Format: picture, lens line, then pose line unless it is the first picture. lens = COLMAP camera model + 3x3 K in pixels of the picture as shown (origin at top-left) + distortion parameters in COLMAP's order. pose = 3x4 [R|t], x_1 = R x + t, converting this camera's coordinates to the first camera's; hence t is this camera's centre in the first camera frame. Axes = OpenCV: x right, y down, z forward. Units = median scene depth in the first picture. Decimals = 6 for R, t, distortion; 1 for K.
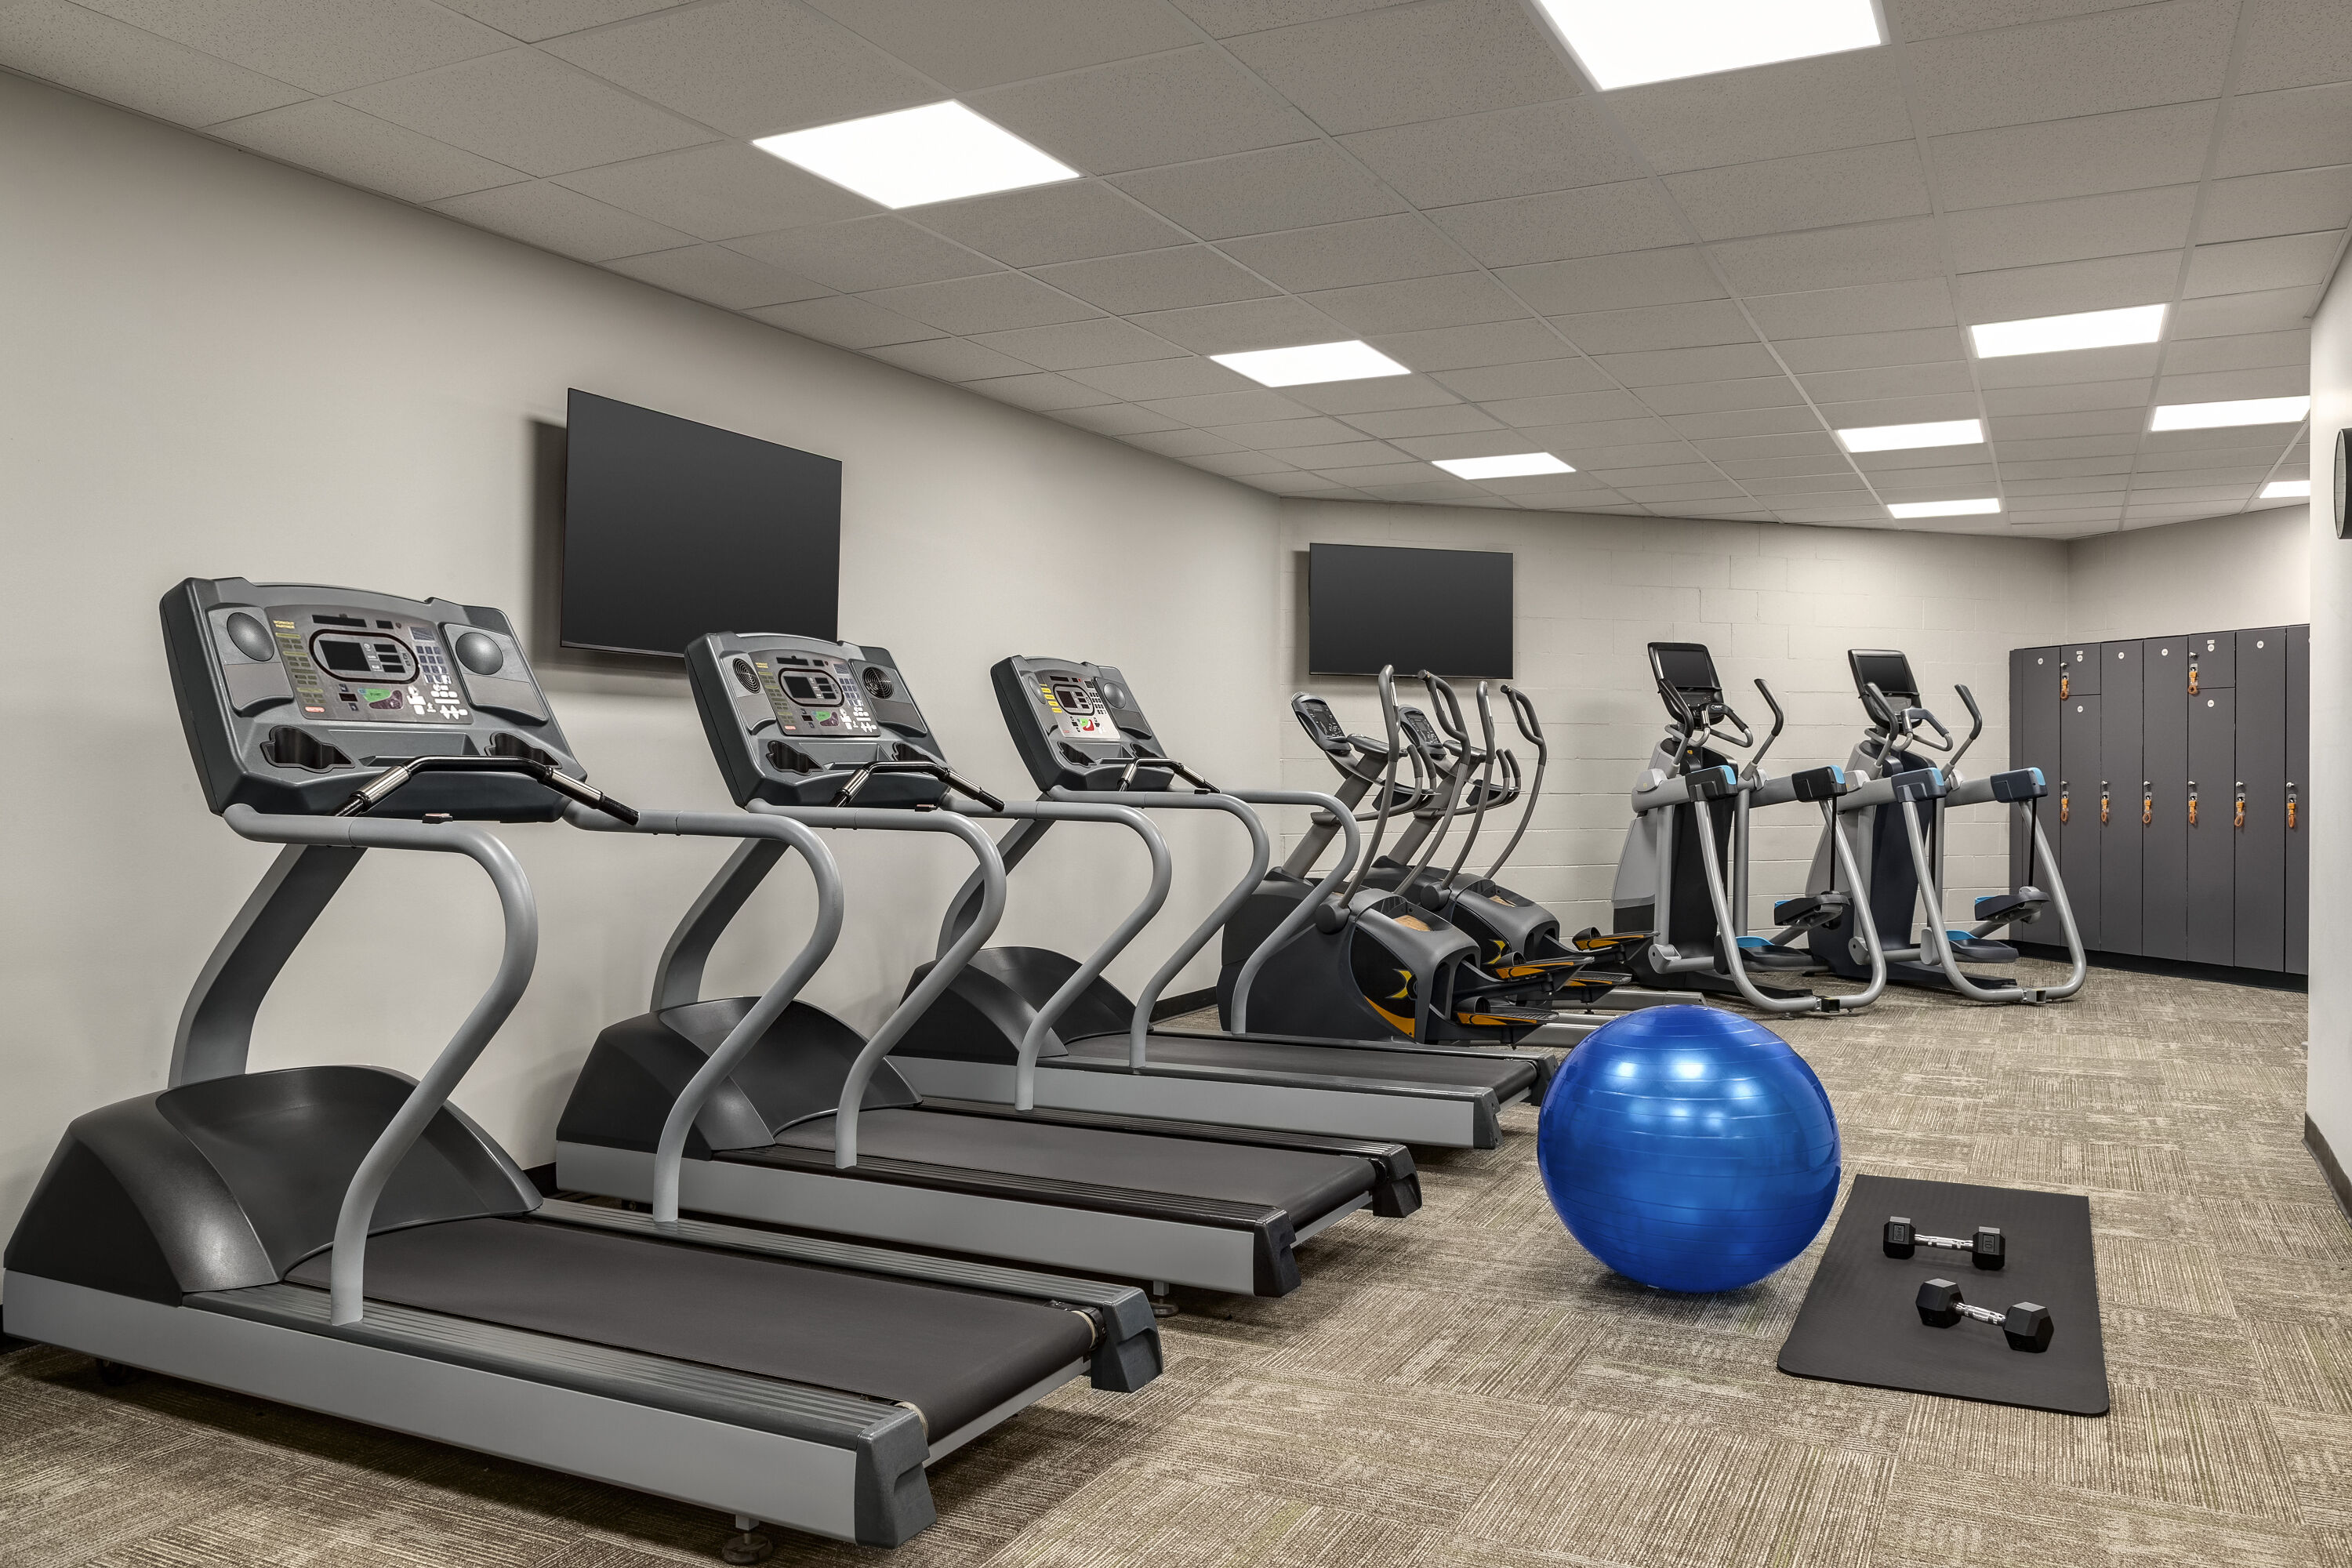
lens RADIAL K [[1807.1, 0, 1177.1], [0, 1807.1, 881.5], [0, 0, 1]] dist [-0.005200, -0.004292]
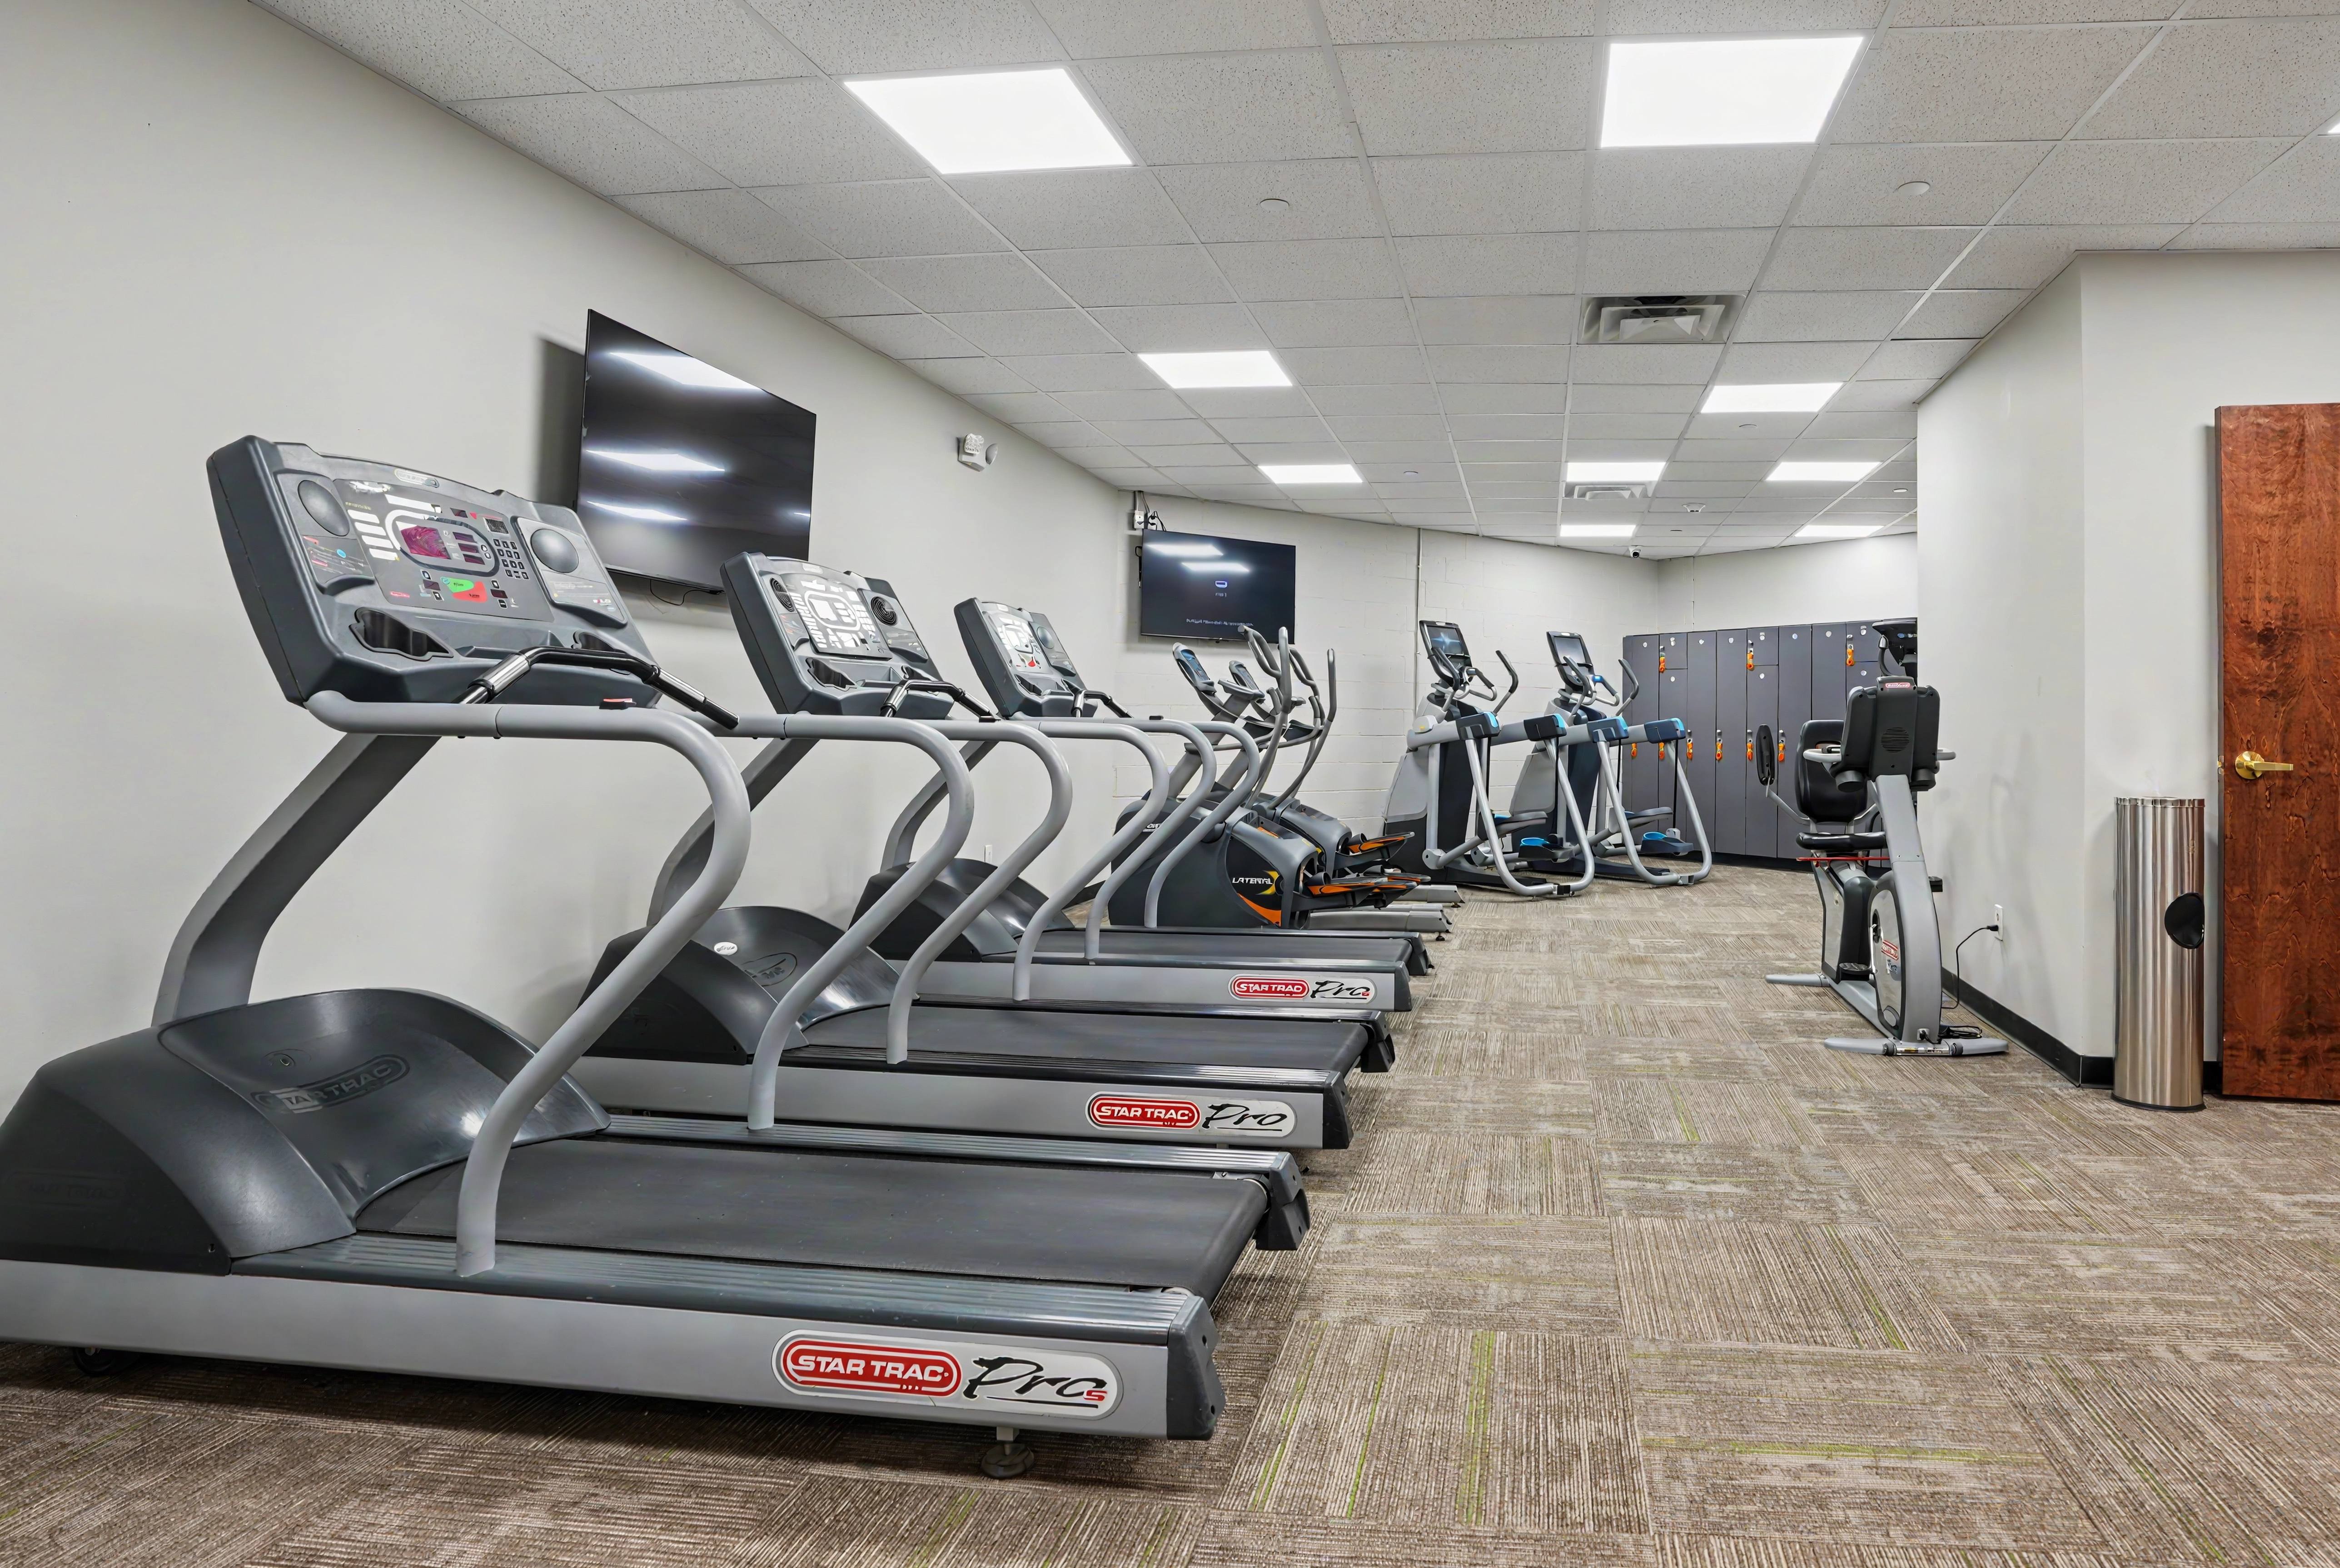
lens RADIAL K [[1312.0, 0, 1170.0], [0, 1312.0, 784.0], [0, 0, 1]] dist [-0.045389, 0.025308]
pose [[0.941626, 0.000549, 0.336660, -0.300925], [0.012026, 0.999306, -0.035265, 0.026233], [-0.336445, 0.037255, 0.940966, 0.234208]]
